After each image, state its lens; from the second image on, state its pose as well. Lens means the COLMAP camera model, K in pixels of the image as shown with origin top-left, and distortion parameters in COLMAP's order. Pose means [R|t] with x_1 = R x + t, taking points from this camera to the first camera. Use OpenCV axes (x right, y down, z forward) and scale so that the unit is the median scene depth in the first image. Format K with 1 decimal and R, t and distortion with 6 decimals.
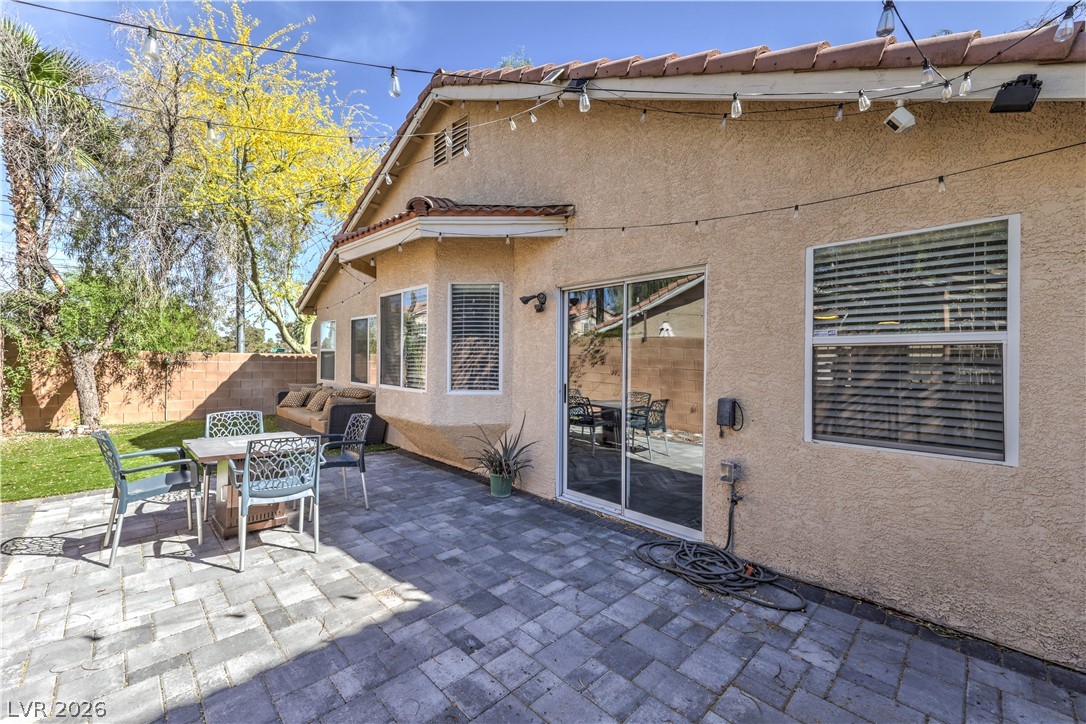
lens RADIAL K [[437.3, 0, 545.4], [0, 437.3, 360.4], [0, 0, 1]] dist [0.000436, -0.000514]
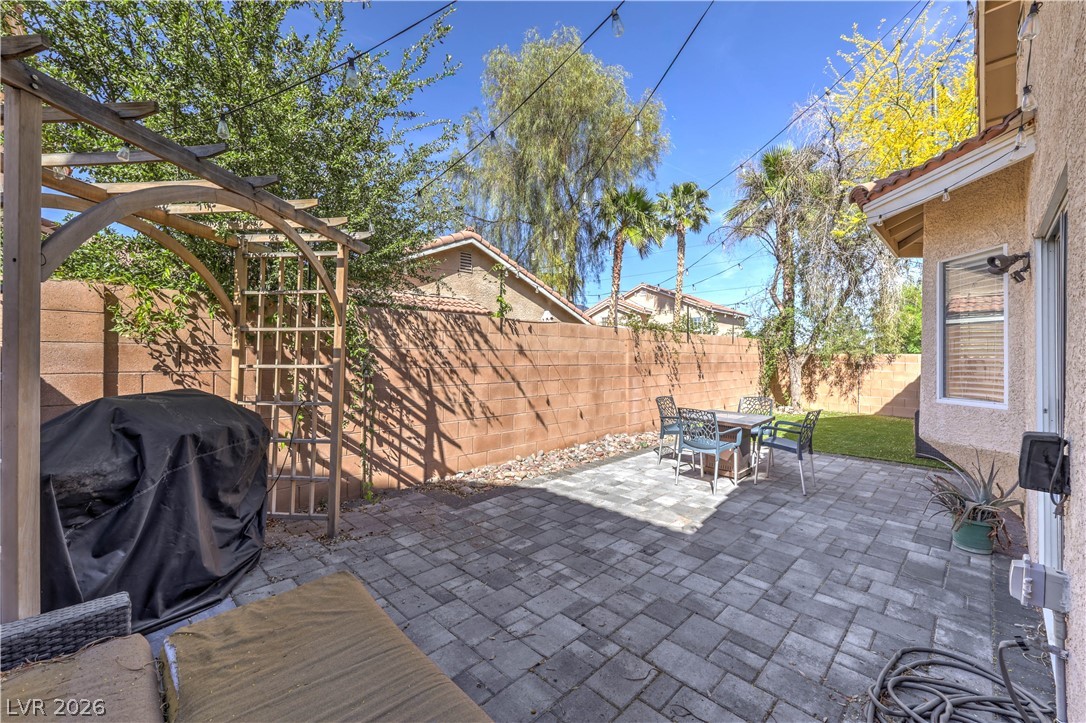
lens RADIAL K [[437.3, 0, 545.4], [0, 437.3, 359.9], [0, 0, 1]] dist [0.000436, -0.000514]
pose [[-0.000577, -0.005717, -0.999983, 0.906192], [-0.006004, 0.999966, -0.005713, 0.015287], [0.999982, 0.006001, -0.000611, 0.457960]]
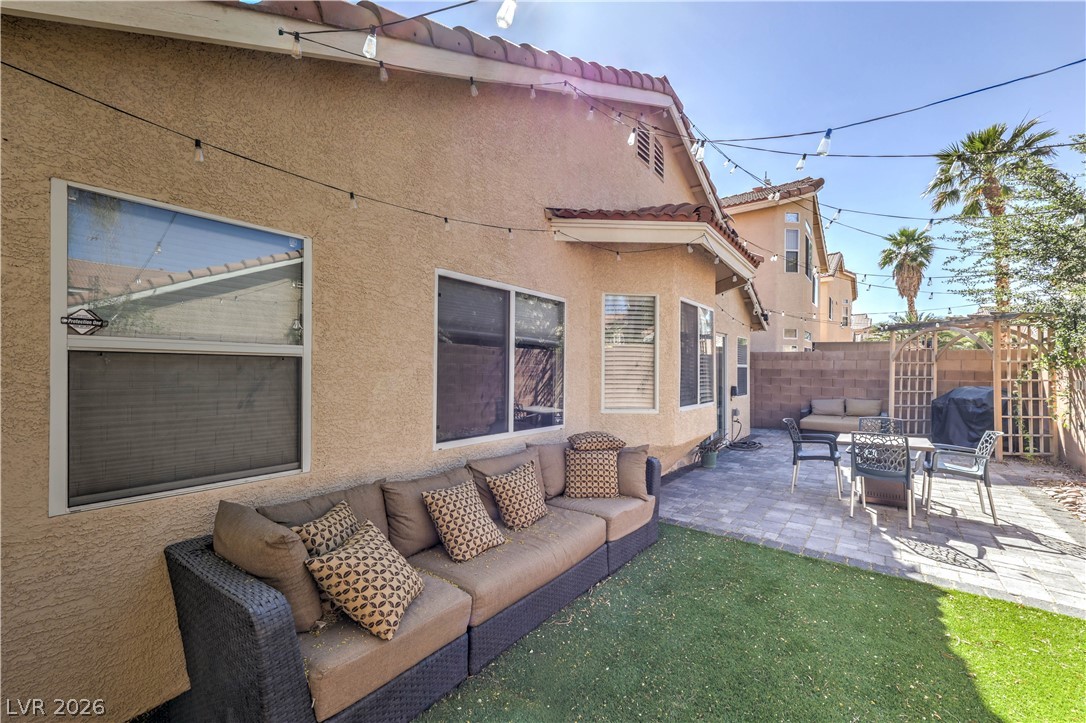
lens RADIAL K [[431.9, 0, 547.0], [0, 431.9, 367.0], [0, 0, 1]] dist [0.001079, 0.000195]
pose [[-0.120574, -0.009373, 0.992660, -2.162062], [-0.003993, 0.999952, 0.008957, -0.049704], [-0.992696, -0.002884, -0.120605, 2.535179]]
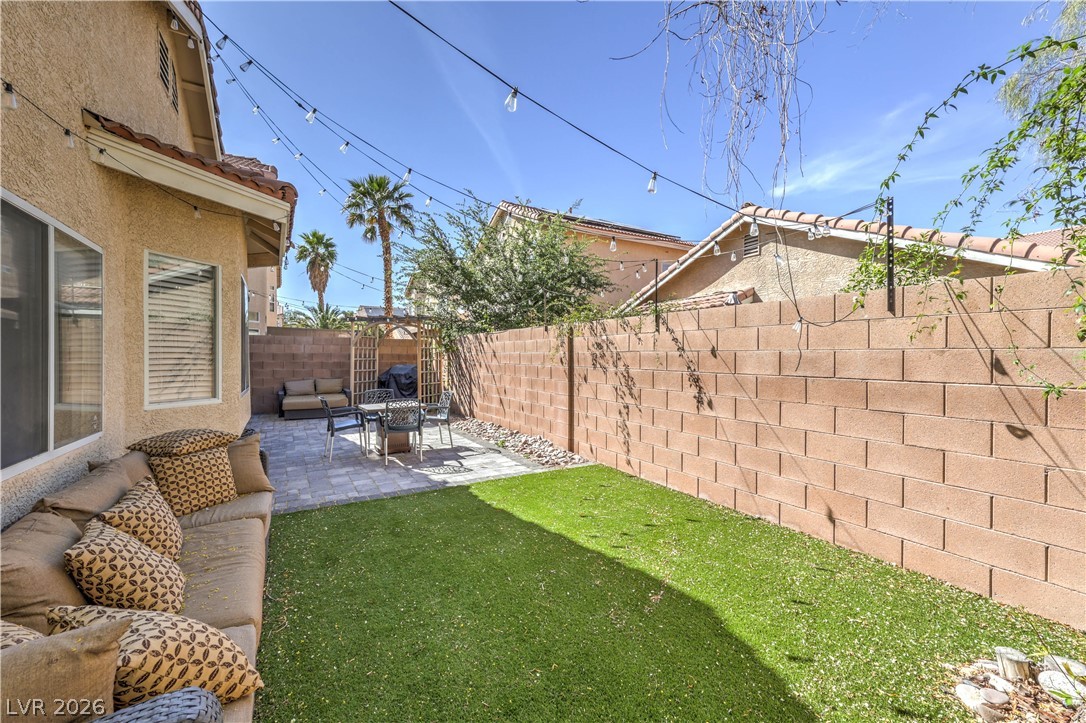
lens RADIAL K [[435.2, 0, 543.0], [0, 435.2, 361.5], [0, 0, 1]] dist [0.001732, 0.000052]
pose [[-0.968777, -0.019264, 0.247186, -1.986375], [-0.014817, 0.999693, 0.019839, -0.041590], [-0.247492, 0.015558, -0.968765, 2.991803]]
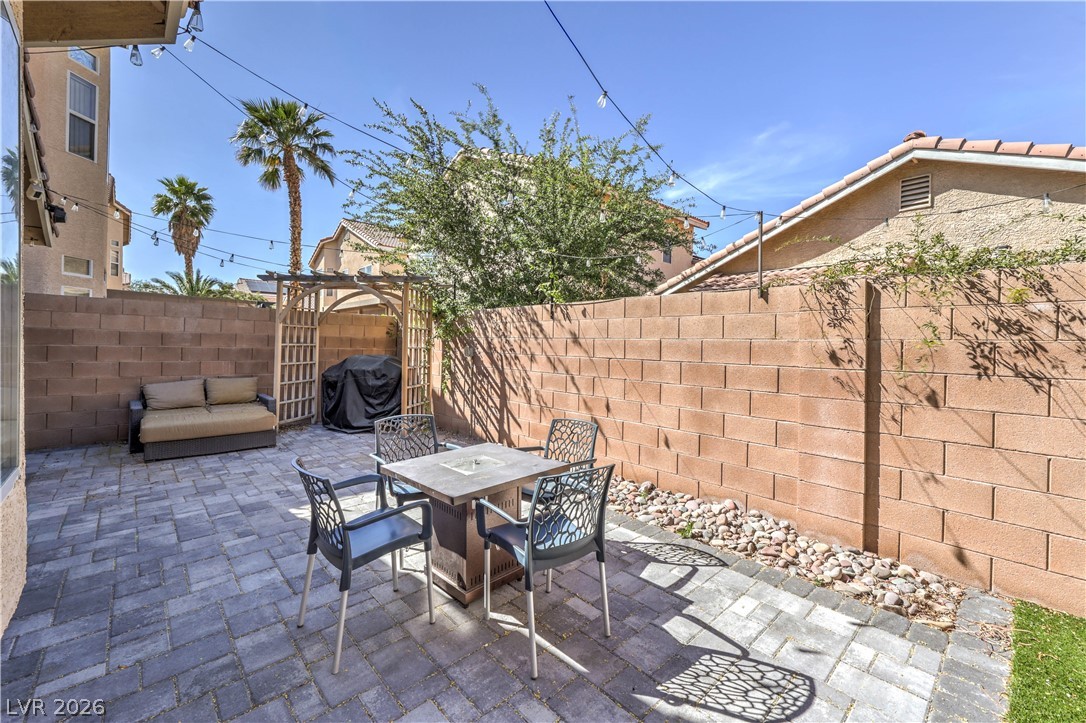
lens RADIAL K [[443.1, 0, 543.1], [0, 443.1, 345.1], [0, 0, 1]] dist [0.002585, -0.000069]
pose [[-0.998837, -0.031902, 0.036161, -0.931374], [-0.031680, 0.999476, 0.006701, -0.018720], [-0.036355, 0.005548, -0.999324, 2.002332]]
